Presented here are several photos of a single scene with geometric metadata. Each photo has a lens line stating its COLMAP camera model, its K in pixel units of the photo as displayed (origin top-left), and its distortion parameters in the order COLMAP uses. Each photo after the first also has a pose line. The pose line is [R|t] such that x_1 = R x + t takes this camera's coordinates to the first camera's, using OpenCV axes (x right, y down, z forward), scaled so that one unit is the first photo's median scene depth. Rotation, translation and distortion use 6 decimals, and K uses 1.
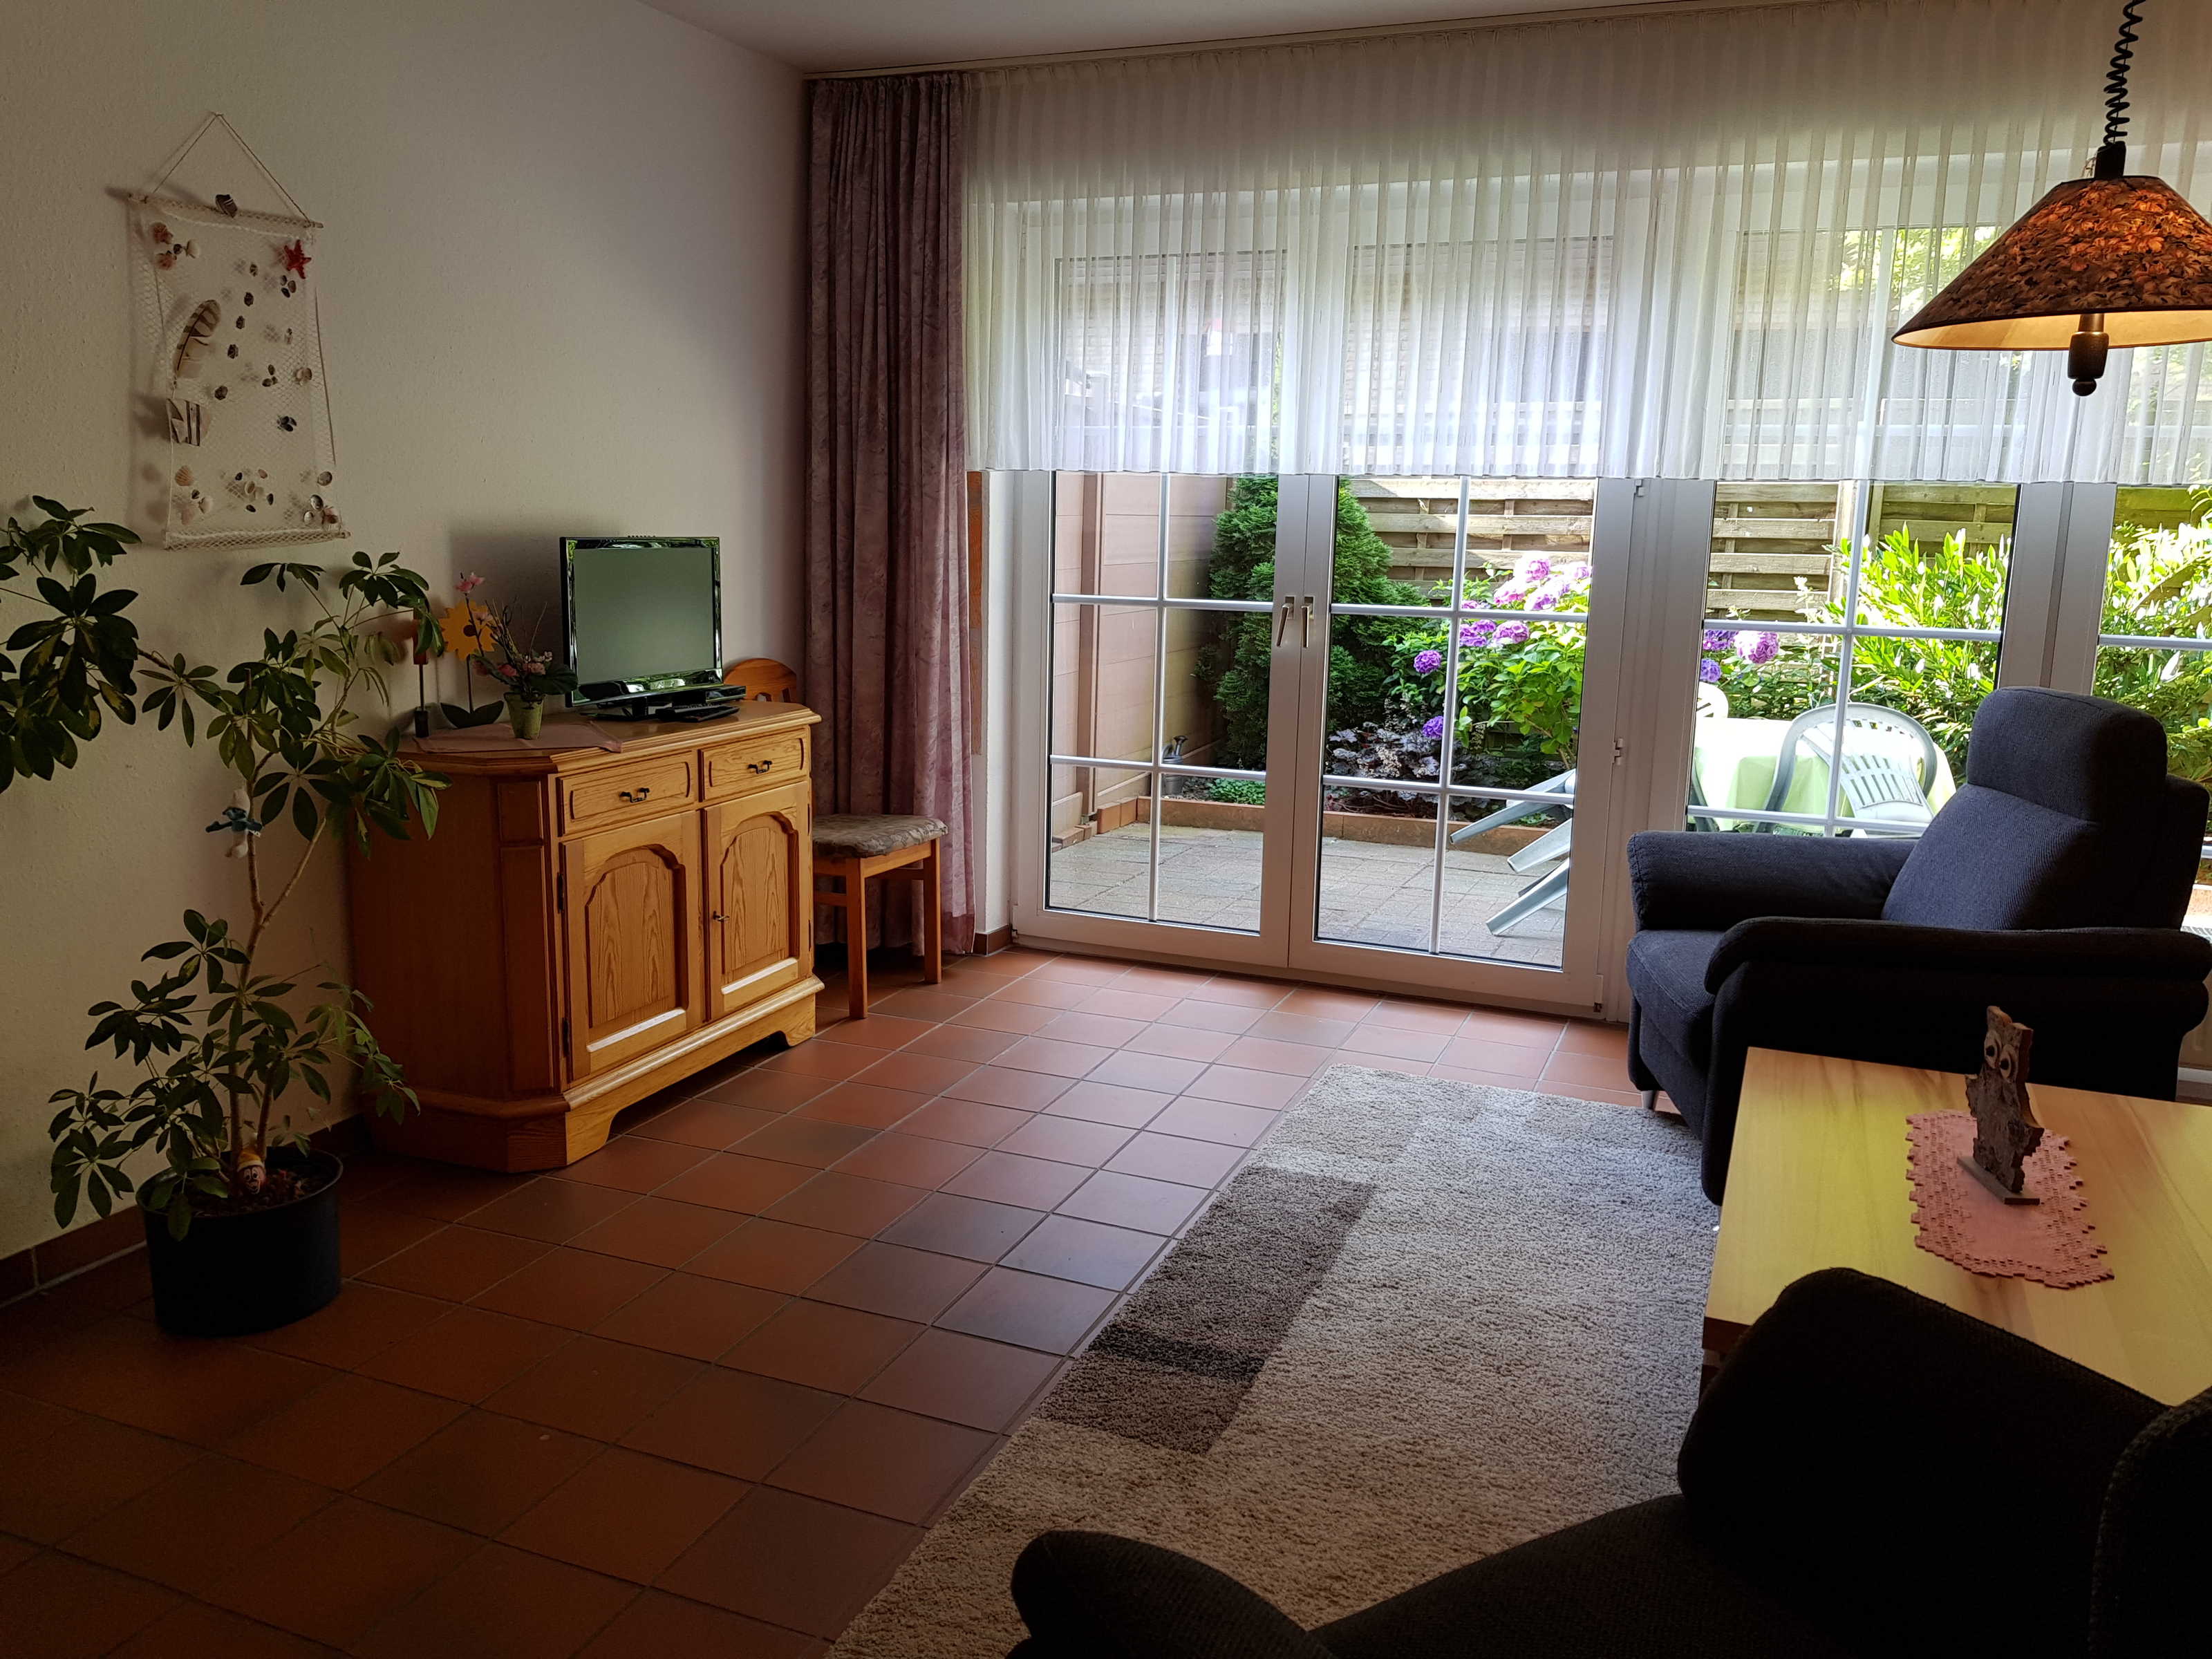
lens RADIAL K [[1667.5, 0, 1106.0], [0, 1667.5, 829.5], [0, 0, 1]] dist [0.056314, -0.130725]
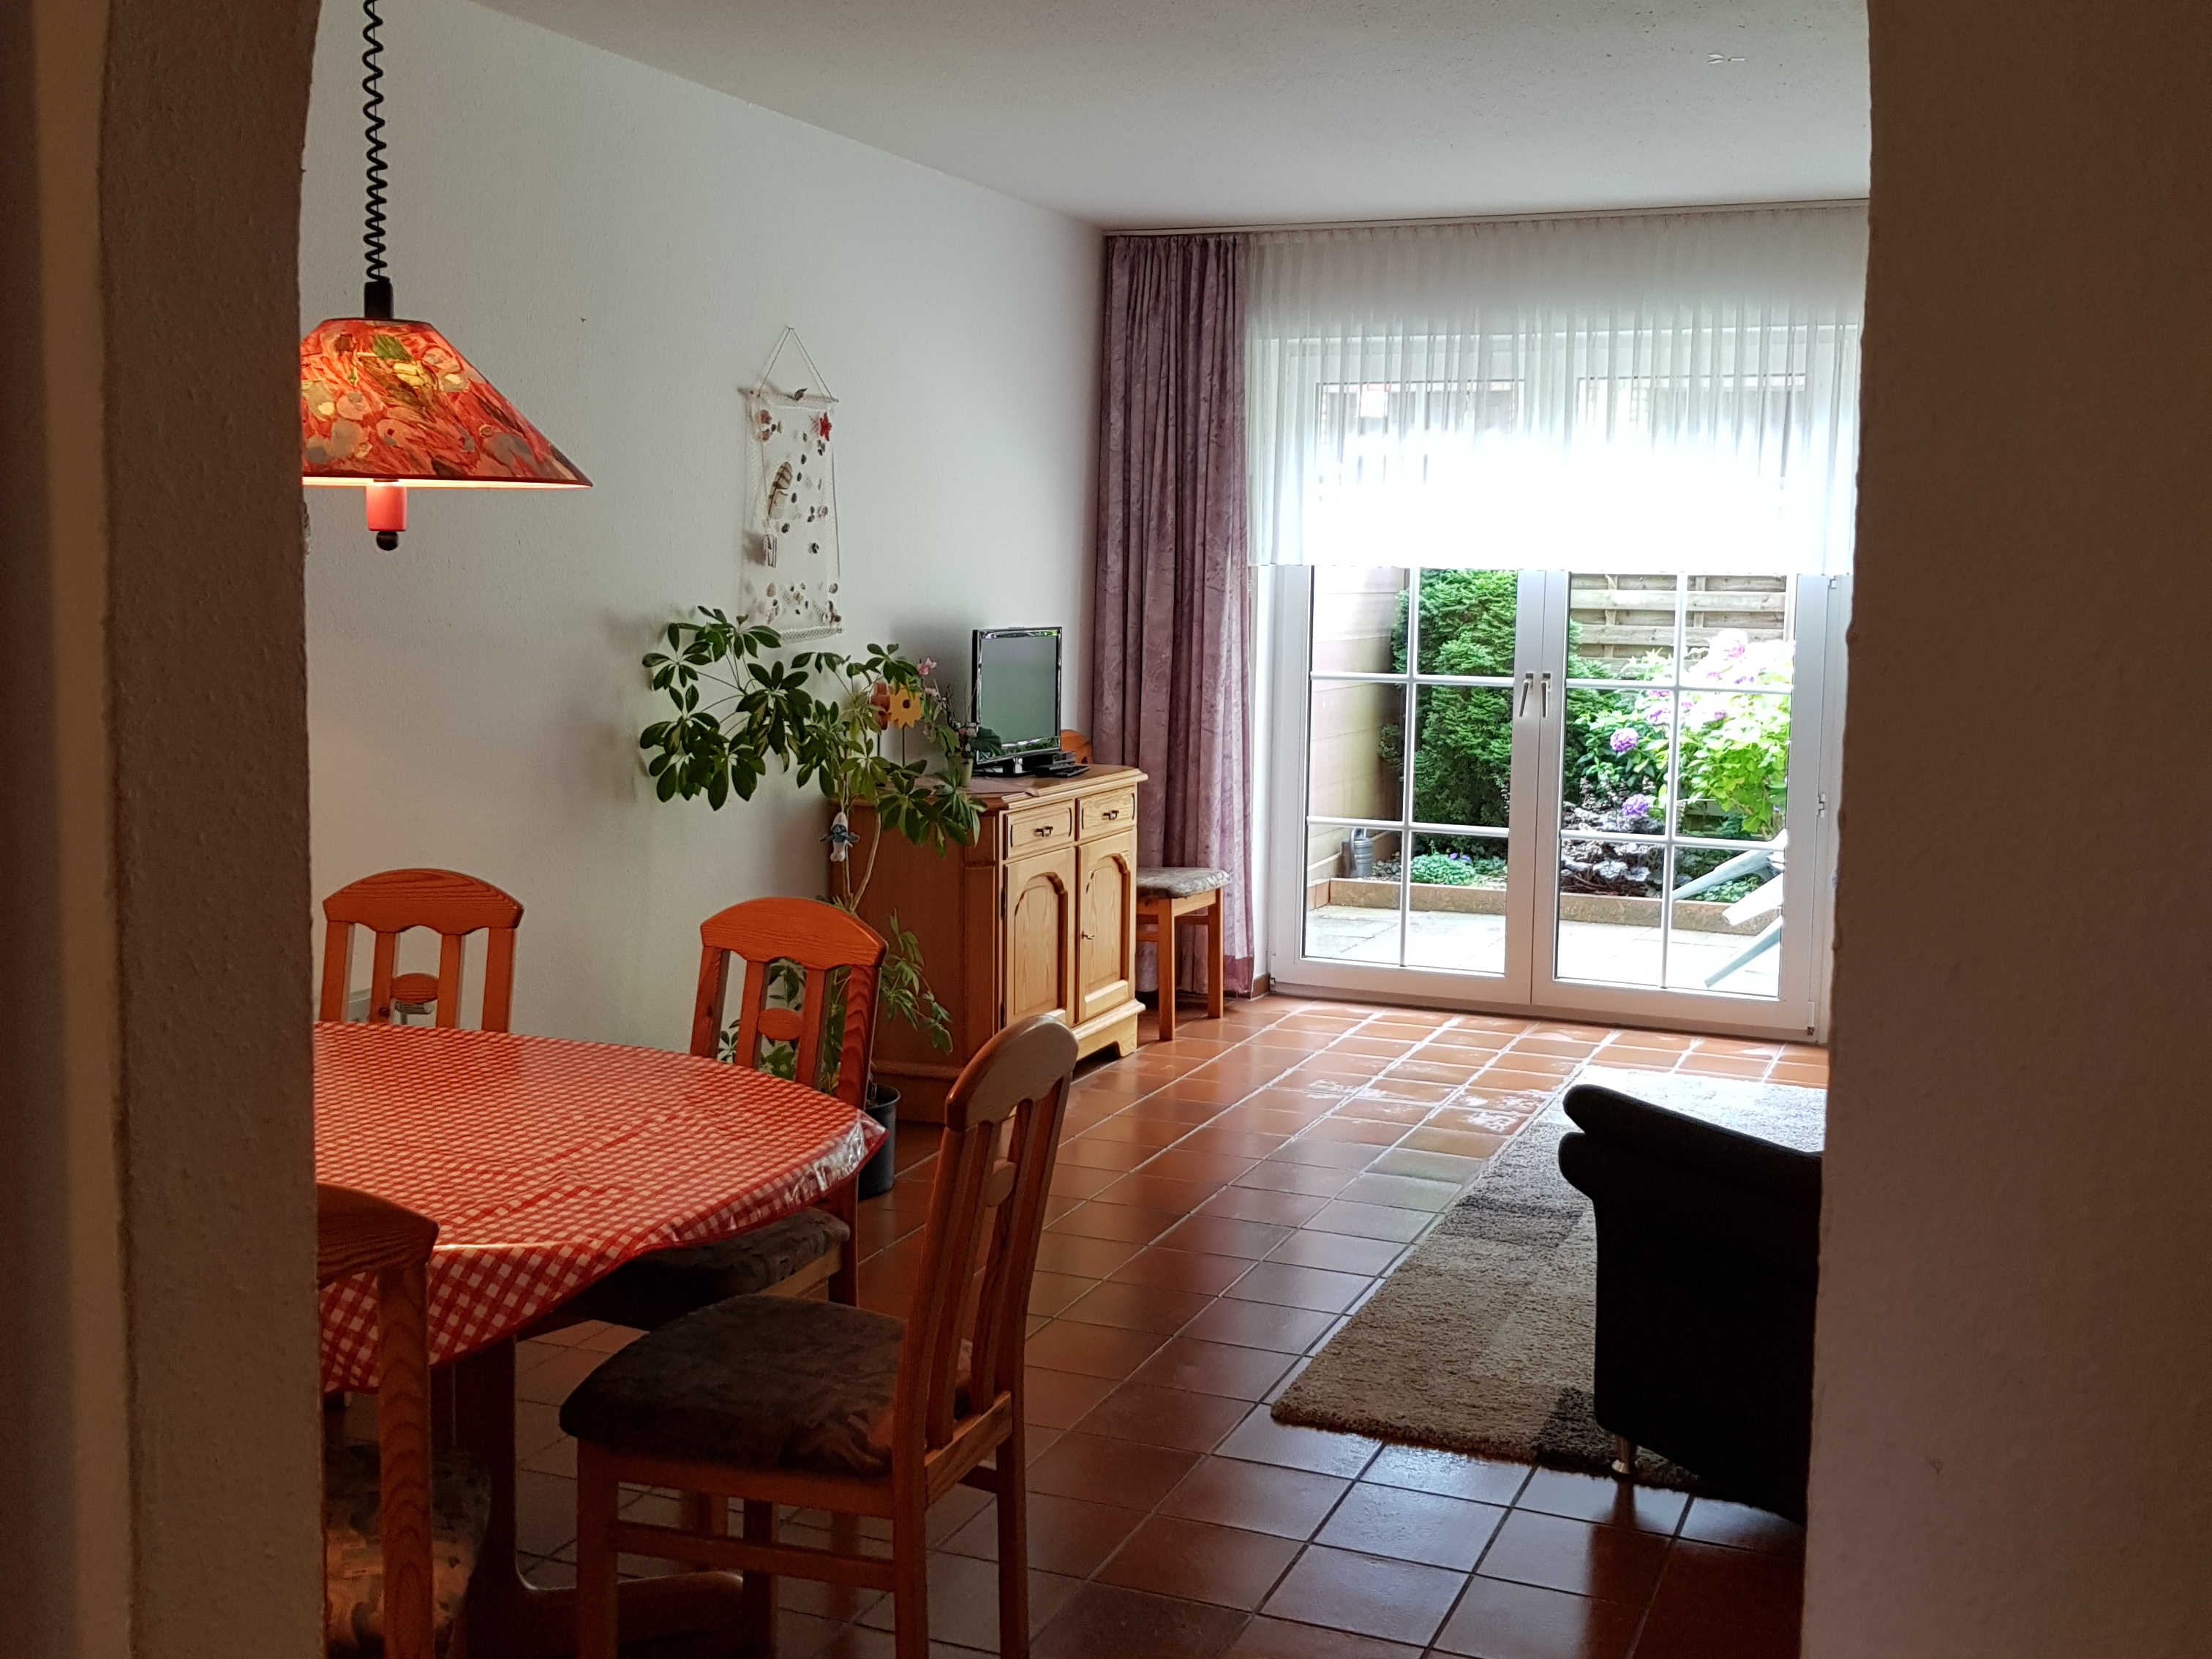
lens RADIAL K [[2284.5, 0, 1106.0], [0, 2284.5, 829.5], [0, 0, 1]] dist [0.012317, 0.009328]
pose [[0.999970, -0.005878, -0.004994, -0.173882], [0.005494, 0.997266, -0.073686, 0.081009], [0.005414, 0.073656, 0.997269, -0.555174]]
